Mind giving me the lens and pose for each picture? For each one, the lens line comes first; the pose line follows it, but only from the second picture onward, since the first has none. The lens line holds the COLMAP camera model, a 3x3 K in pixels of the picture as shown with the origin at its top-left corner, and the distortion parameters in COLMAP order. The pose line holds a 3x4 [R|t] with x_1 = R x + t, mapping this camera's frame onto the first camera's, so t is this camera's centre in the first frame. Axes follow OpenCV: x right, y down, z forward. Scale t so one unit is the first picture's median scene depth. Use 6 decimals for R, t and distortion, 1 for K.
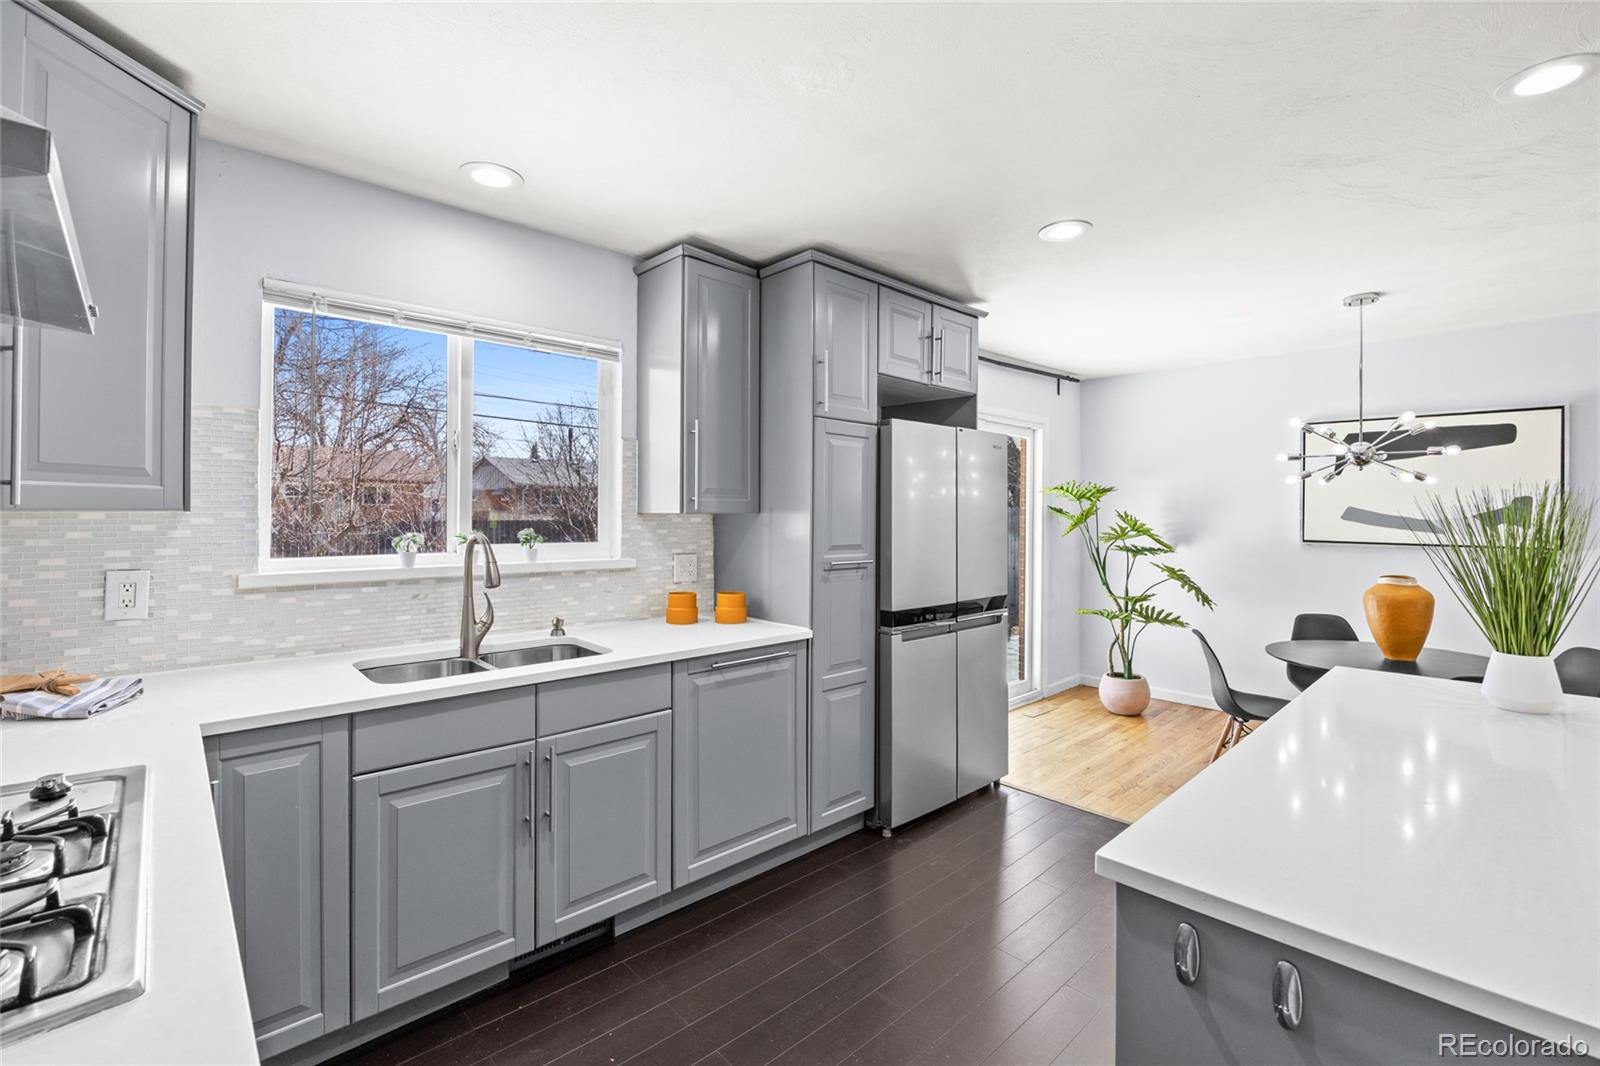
lens RADIAL K [[687.6, 0, 807.8], [0, 687.6, 526.5], [0, 0, 1]] dist [-0.016784, 0.000517]
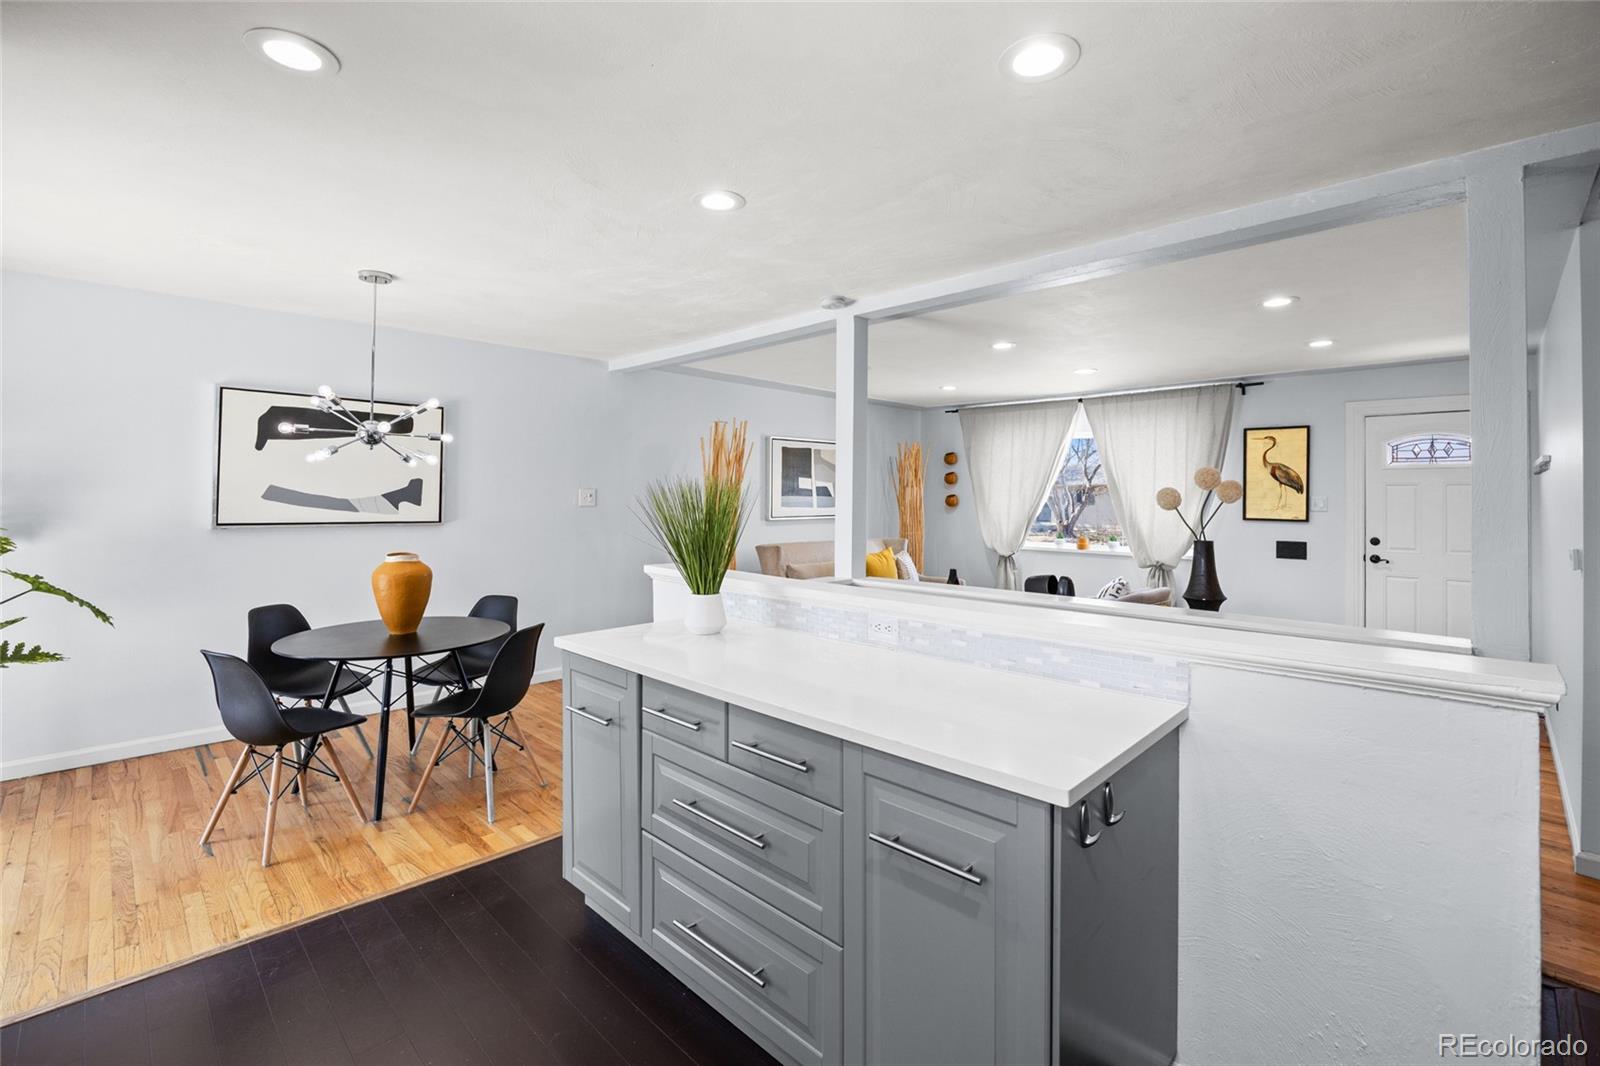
lens RADIAL K [[701.8, 0, 803.2], [0, 701.8, 495.3], [0, 0, 1]] dist [-0.013894, 0.000195]
pose [[-0.029530, 0.000854, 0.999564, -0.308572], [0.011323, 0.999936, -0.000520, -0.012277], [-0.999500, 0.011303, -0.029538, 0.576228]]
